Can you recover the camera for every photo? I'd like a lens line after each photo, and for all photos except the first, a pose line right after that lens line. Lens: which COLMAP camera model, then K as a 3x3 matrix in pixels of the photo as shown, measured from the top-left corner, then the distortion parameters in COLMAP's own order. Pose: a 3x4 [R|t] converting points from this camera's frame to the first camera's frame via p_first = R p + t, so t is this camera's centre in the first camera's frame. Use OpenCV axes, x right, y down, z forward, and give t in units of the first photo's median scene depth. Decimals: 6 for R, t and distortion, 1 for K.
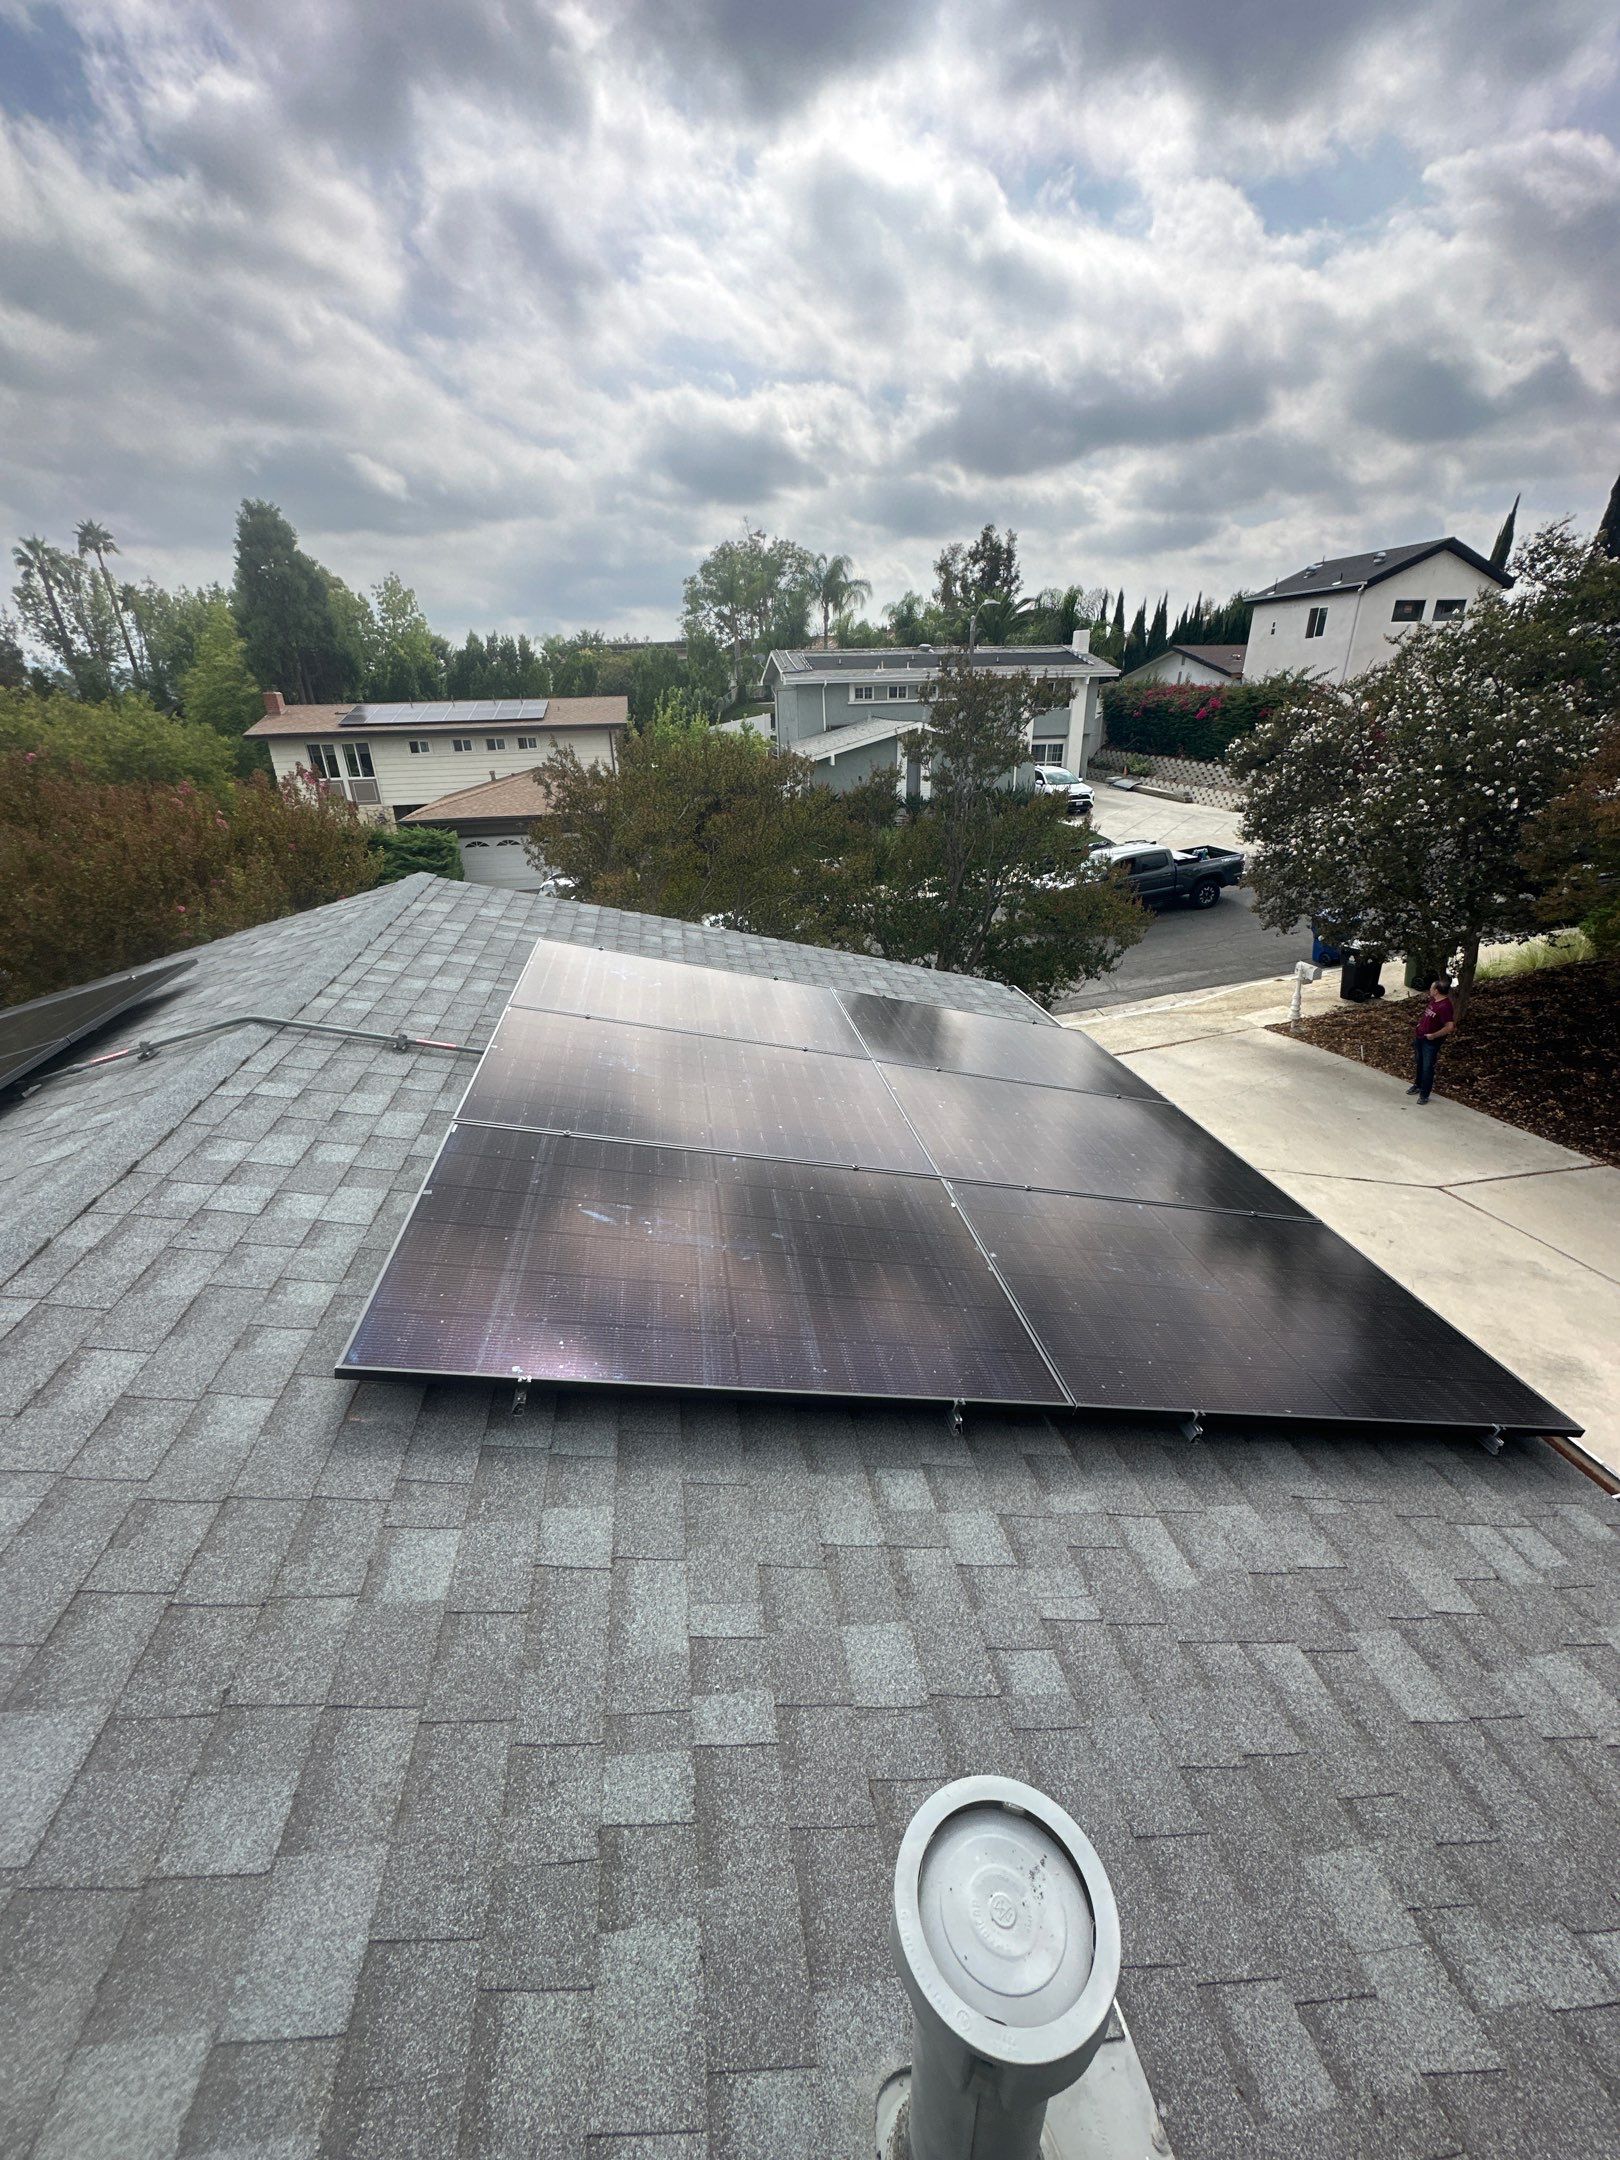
lens RADIAL K [[854.9, 0, 810.0], [0, 854.9, 1080.0], [0, 0, 1]] dist [-0.002407, 0.000065]
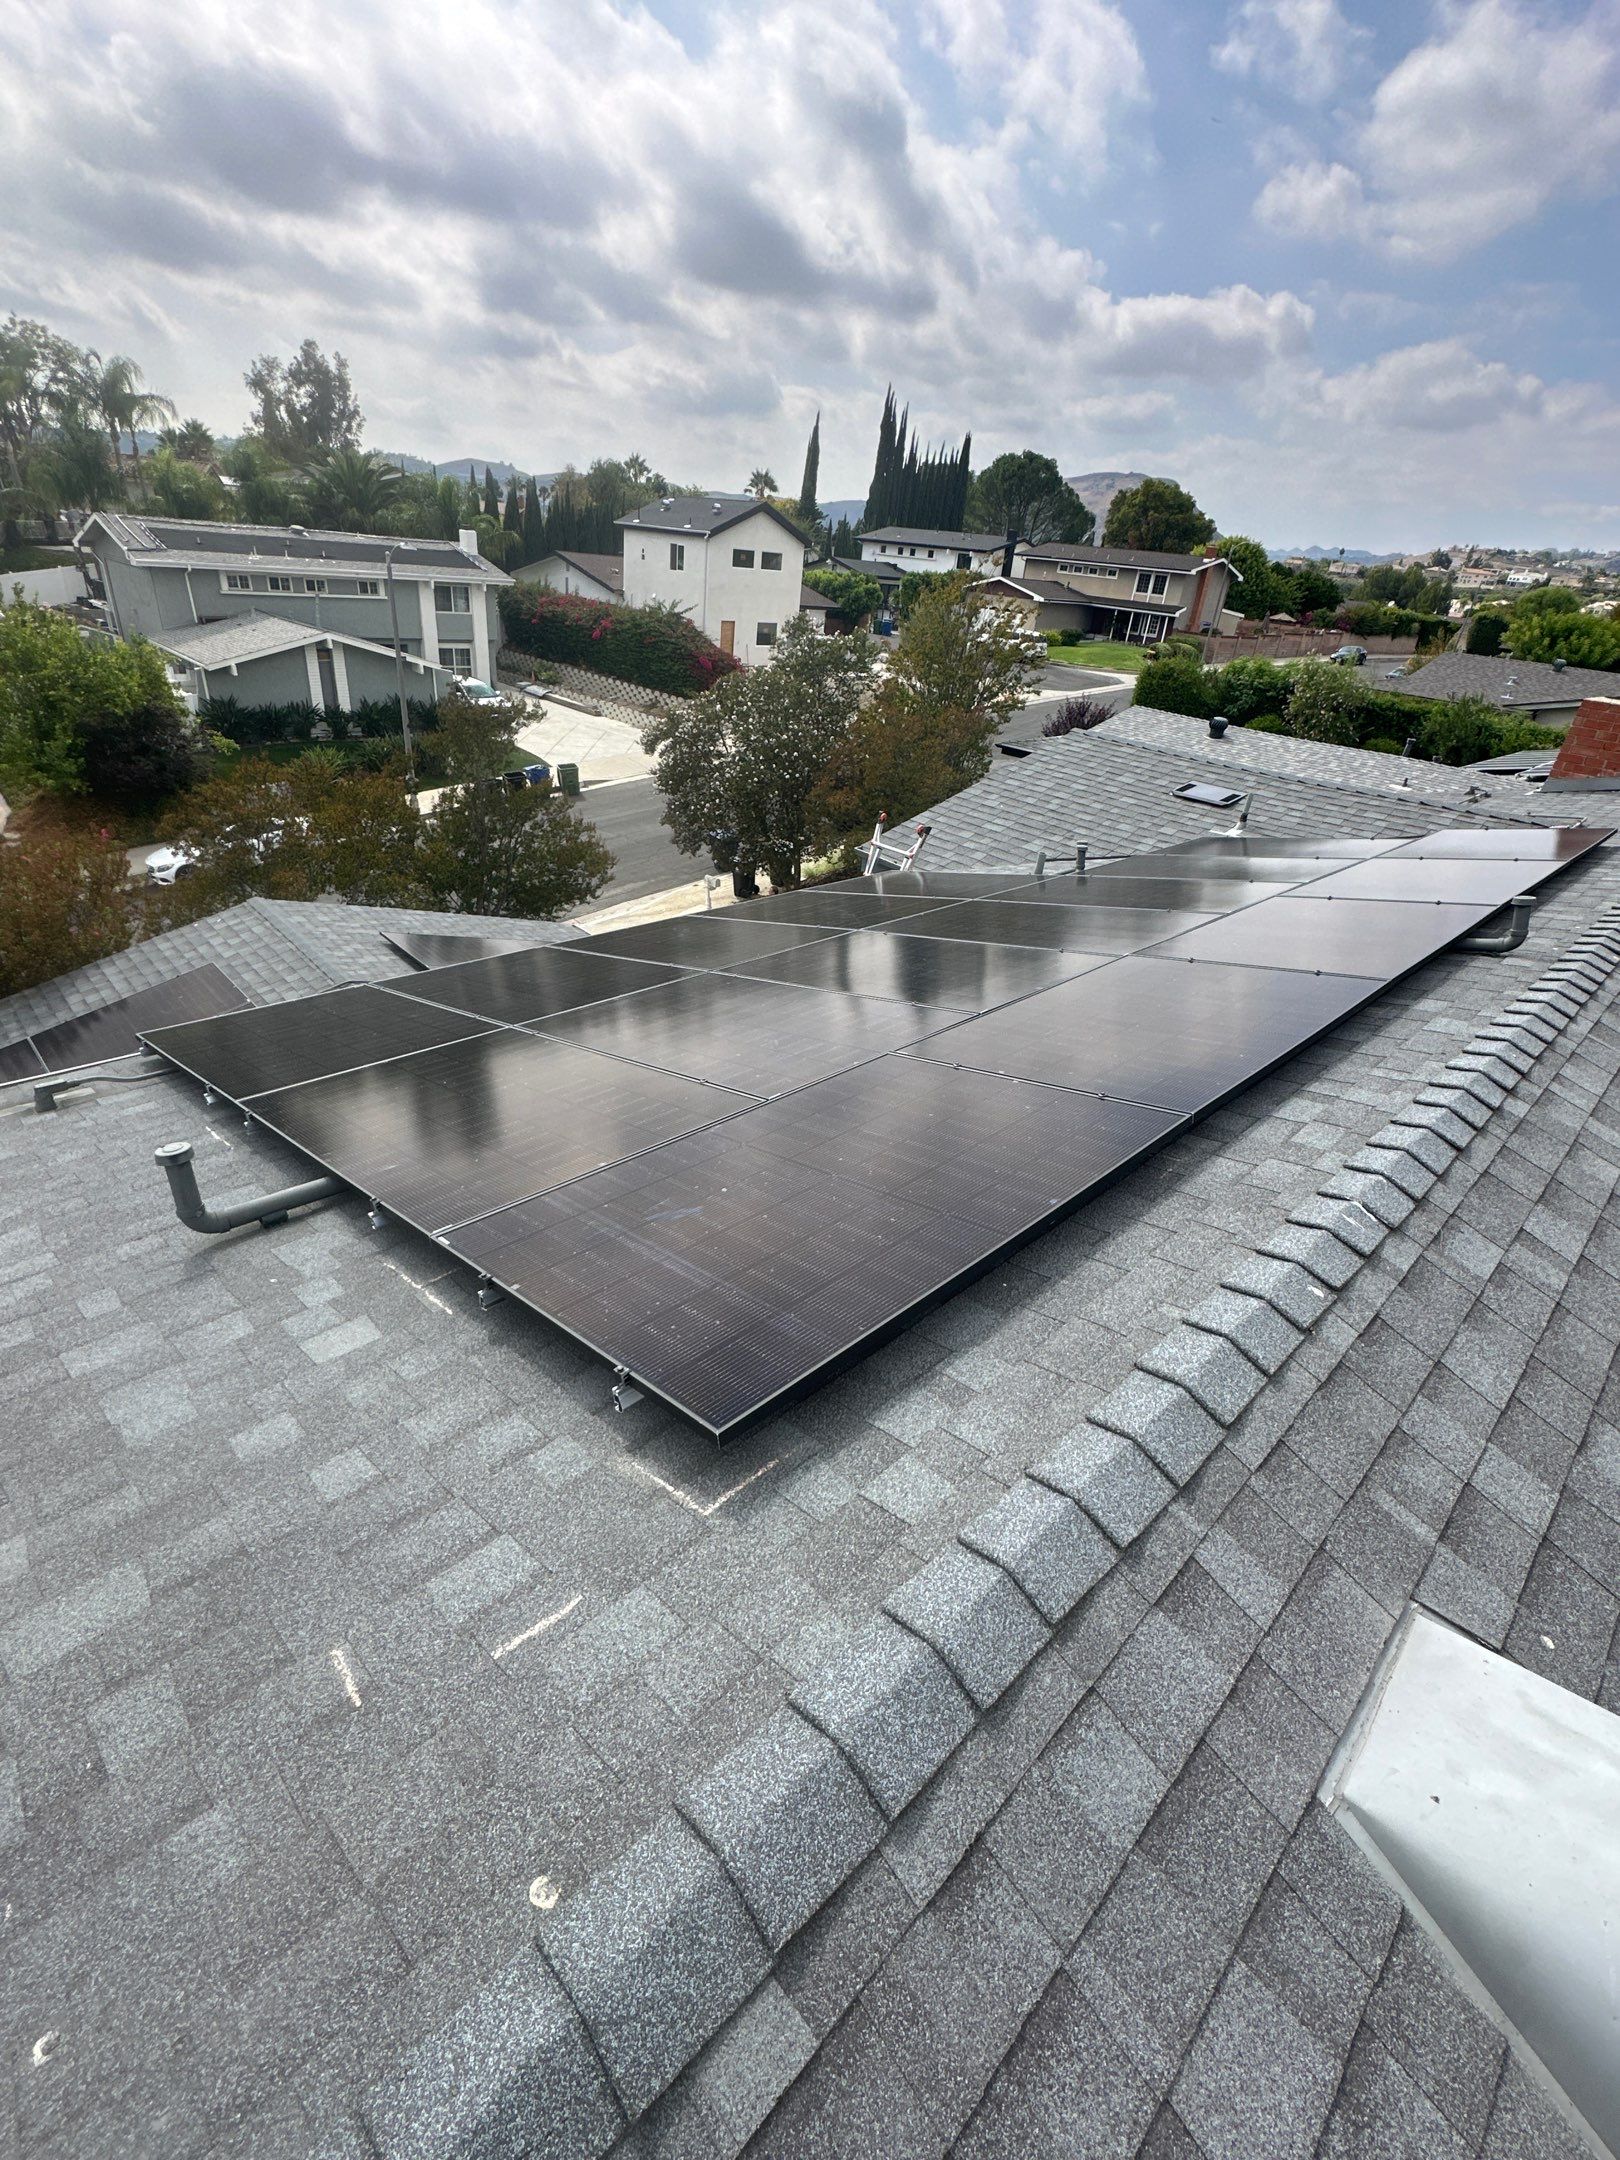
lens RADIAL K [[963.0, 0, 810.0], [0, 963.0, 1080.0], [0, 0, 1]] dist [-0.000699, 0.000004]
pose [[0.814165, -0.188174, 0.549297, -0.096043], [0.134389, 0.981411, 0.137013, 0.001644], [-0.564868, -0.037732, 0.824318, -0.178909]]
